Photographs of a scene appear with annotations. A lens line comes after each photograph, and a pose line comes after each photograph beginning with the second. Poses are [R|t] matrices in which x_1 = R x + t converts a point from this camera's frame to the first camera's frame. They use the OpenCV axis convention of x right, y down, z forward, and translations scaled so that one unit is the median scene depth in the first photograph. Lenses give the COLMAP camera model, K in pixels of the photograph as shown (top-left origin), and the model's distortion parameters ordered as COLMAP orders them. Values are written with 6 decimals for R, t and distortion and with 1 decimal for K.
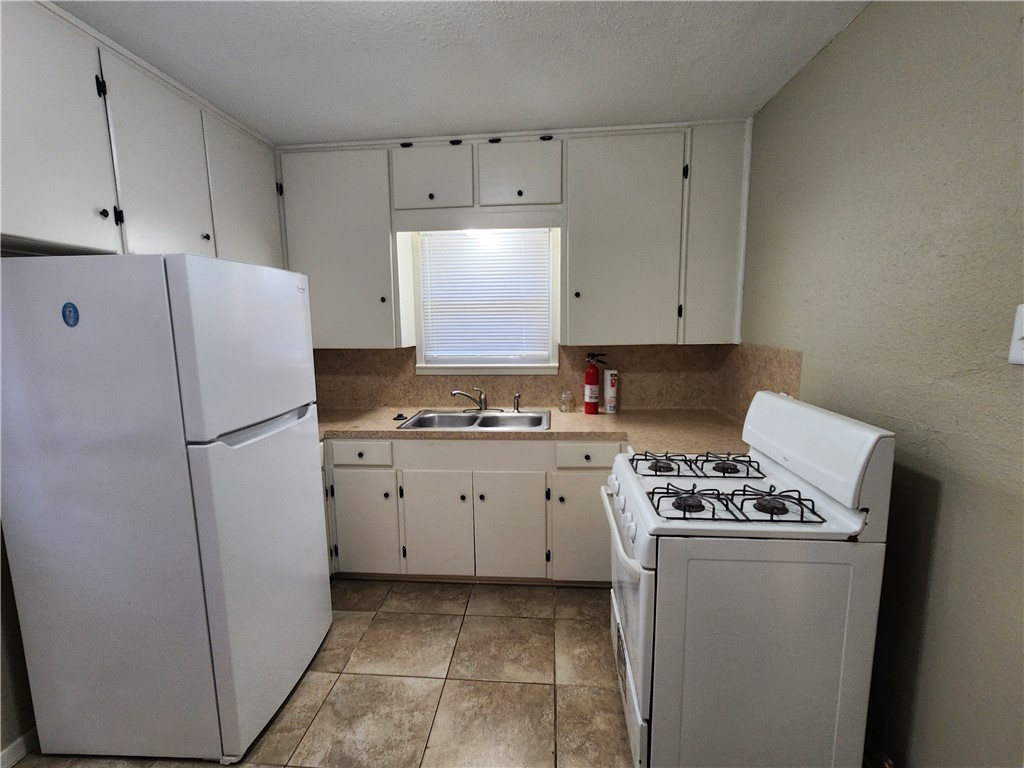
lens RADIAL K [[490.8, 0, 508.9], [0, 490.8, 384.7], [0, 0, 1]] dist [0.000836, 0.001278]
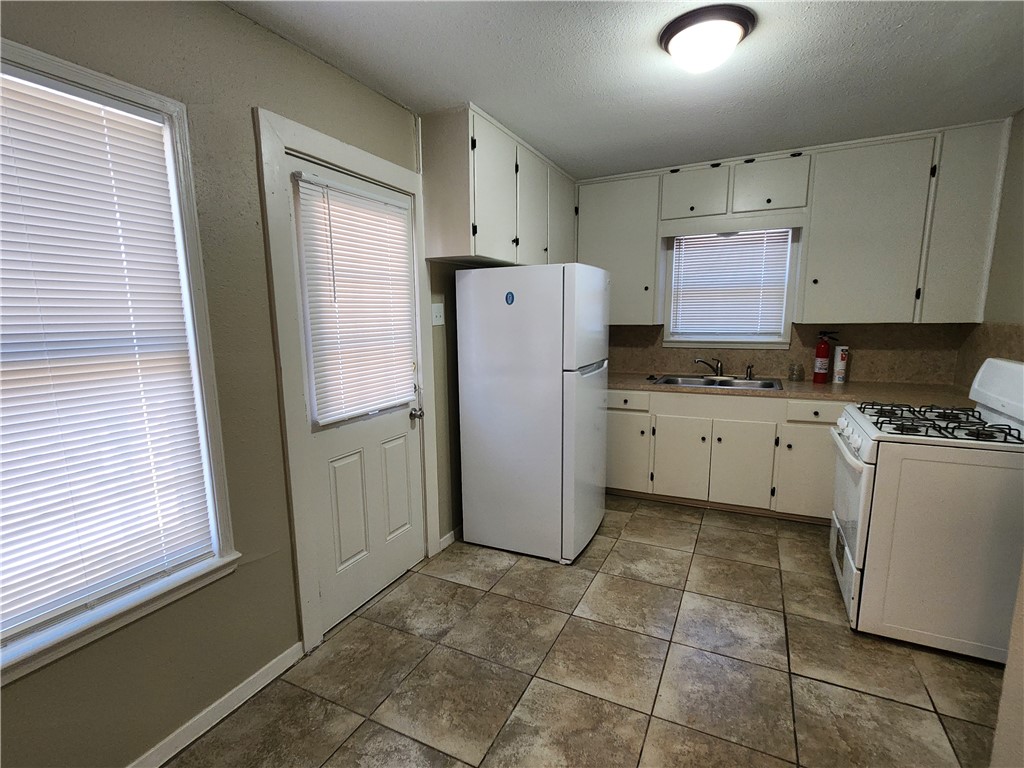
lens RADIAL K [[490.8, 0, 509.2], [0, 490.8, 391.8], [0, 0, 1]] dist [0.000836, 0.001278]
pose [[0.930672, 0.058605, -0.361131, -0.112909], [-0.047041, 0.998062, 0.040737, 0.077052], [0.362819, -0.020925, 0.931625, -0.422313]]
